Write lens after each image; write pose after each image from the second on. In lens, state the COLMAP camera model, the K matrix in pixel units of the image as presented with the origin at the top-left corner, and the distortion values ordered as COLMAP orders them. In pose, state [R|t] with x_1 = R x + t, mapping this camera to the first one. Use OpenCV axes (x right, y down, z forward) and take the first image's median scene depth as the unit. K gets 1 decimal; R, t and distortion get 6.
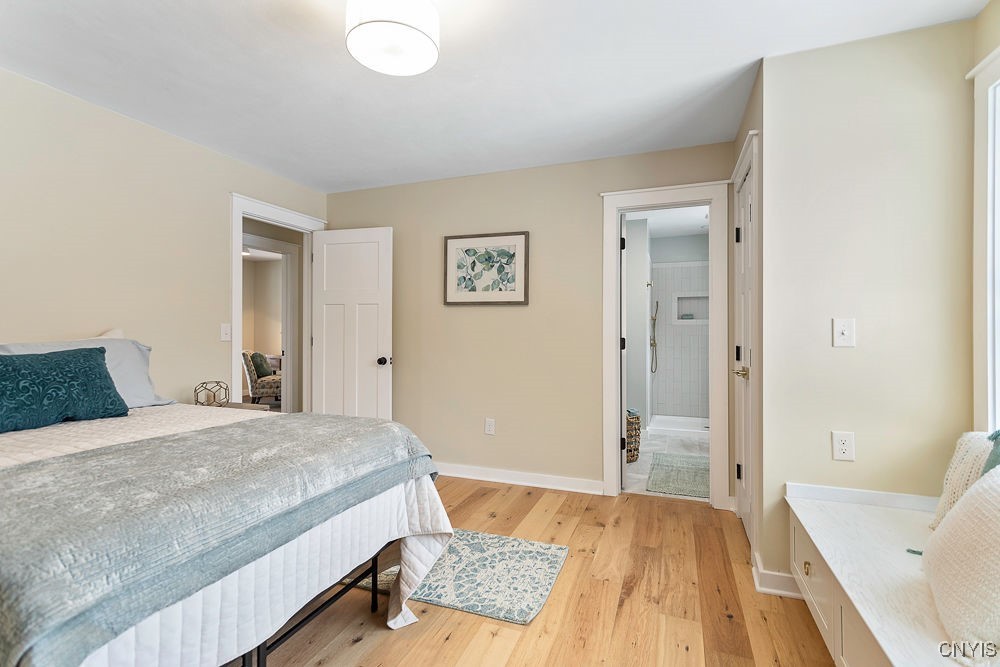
lens RADIAL K [[469.3, 0, 505.2], [0, 469.3, 330.1], [0, 0, 1]] dist [0.004407, 0.000772]
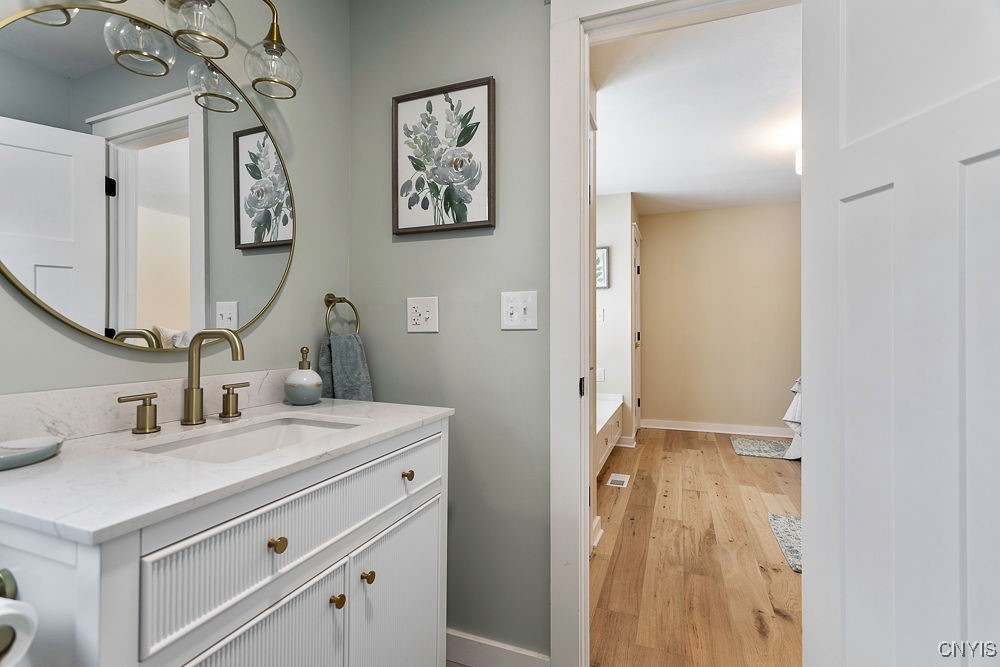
lens RADIAL K [[469.3, 0, 503.3], [0, 469.3, 328.4], [0, 0, 1]] dist [0.004407, 0.000772]
pose [[-0.999926, 0.001344, 0.012086, 0.670773], [0.001212, 0.999939, -0.010952, 0.036053], [-0.012100, -0.010937, -0.999867, 1.920811]]
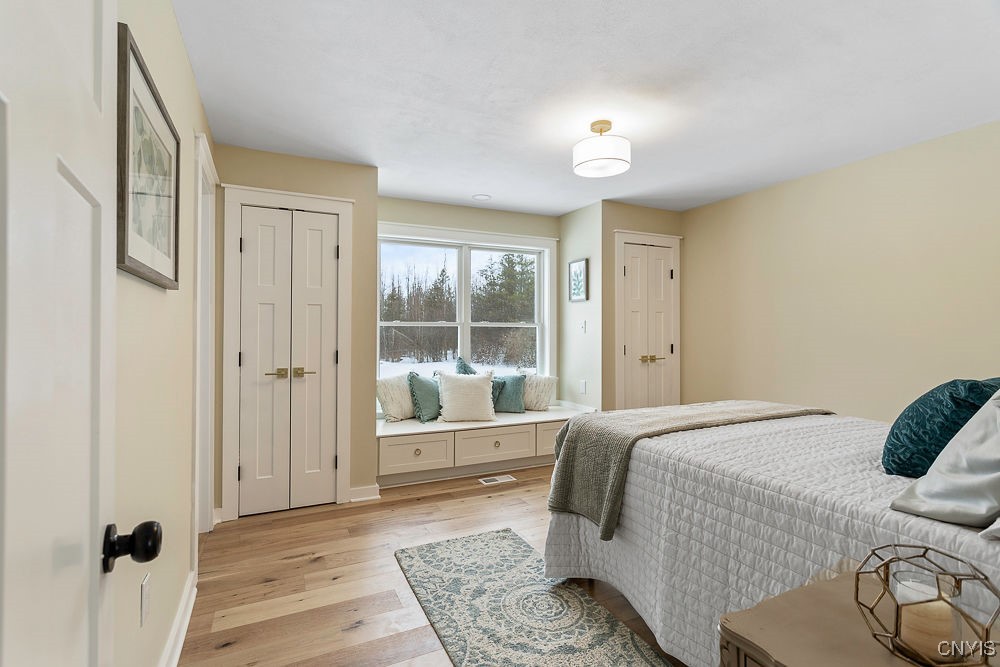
lens RADIAL K [[469.3, 0, 496.9], [0, 469.3, 332.3], [0, 0, 1]] dist [0.004407, 0.000772]
pose [[-0.719973, -0.002933, 0.693996, -0.744159], [-0.008922, 0.999948, -0.005029, -0.005345], [-0.693945, -0.009813, -0.719961, 1.626875]]
